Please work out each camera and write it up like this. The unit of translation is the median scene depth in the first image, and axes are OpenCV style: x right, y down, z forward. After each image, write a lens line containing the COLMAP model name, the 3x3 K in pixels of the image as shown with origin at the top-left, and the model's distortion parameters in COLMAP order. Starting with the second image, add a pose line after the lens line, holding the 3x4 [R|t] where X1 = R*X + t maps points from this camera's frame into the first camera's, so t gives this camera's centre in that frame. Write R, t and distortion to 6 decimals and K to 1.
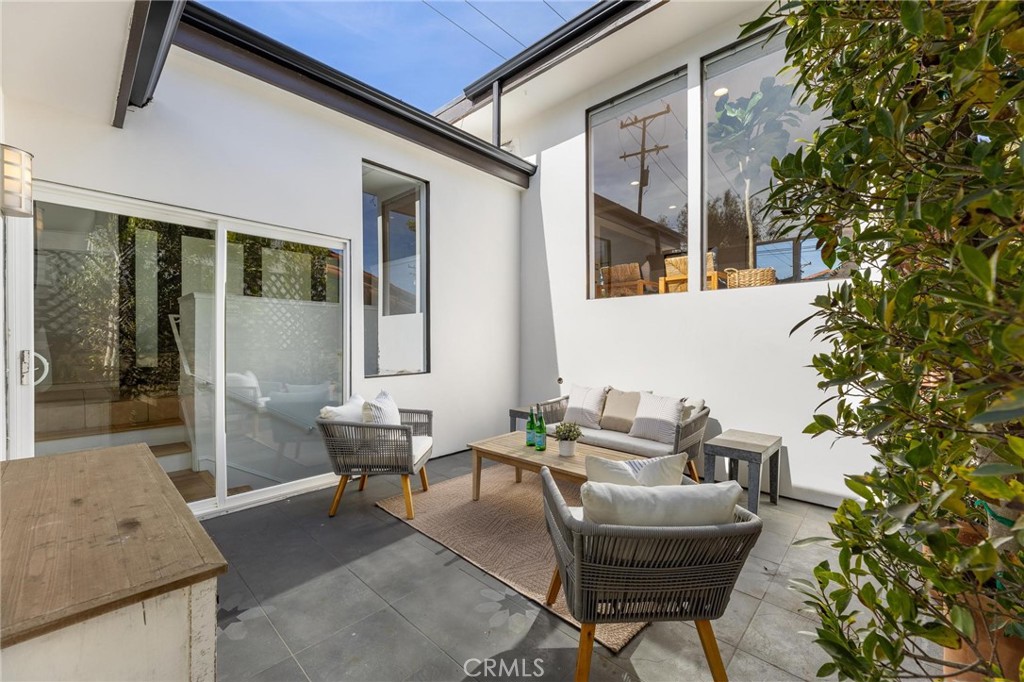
lens RADIAL K [[413.0, 0, 511.1], [0, 413.0, 341.6], [0, 0, 1]] dist [0.000376, -0.000025]
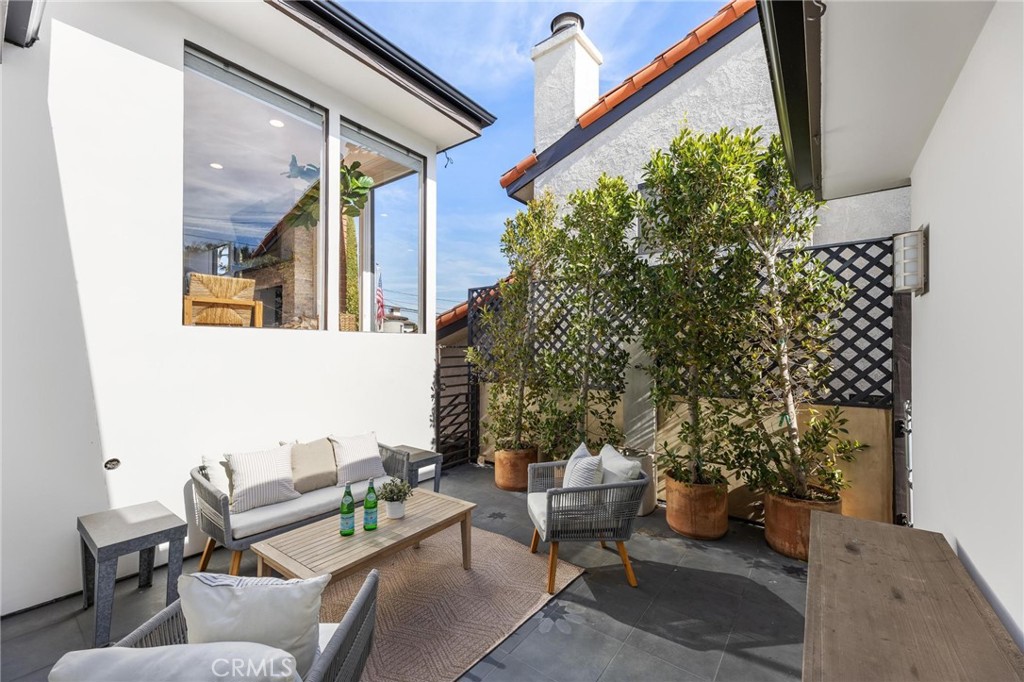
lens RADIAL K [[413.0, 0, 511.1], [0, 413.0, 341.6], [0, 0, 1]] dist [0.000376, -0.000025]
pose [[-0.113531, 0.017312, 0.993384, -0.801212], [0.003933, 0.999848, -0.016975, -0.095413], [-0.993527, 0.001980, -0.113582, 0.841023]]
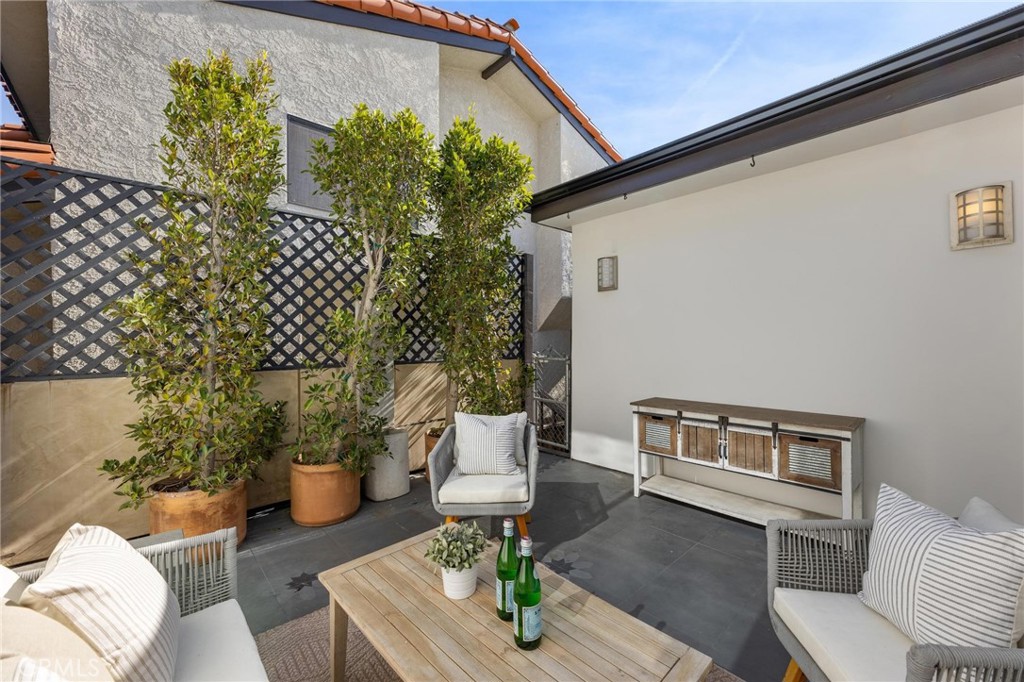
lens RADIAL K [[413.0, 0, 511.1], [0, 413.0, 341.6], [0, 0, 1]] dist [0.000376, -0.000025]
pose [[-0.998627, 0.005751, 0.052070, 0.049786], [0.006282, 0.999930, 0.010044, -0.027832], [-0.052008, 0.010357, -0.998593, 1.472178]]
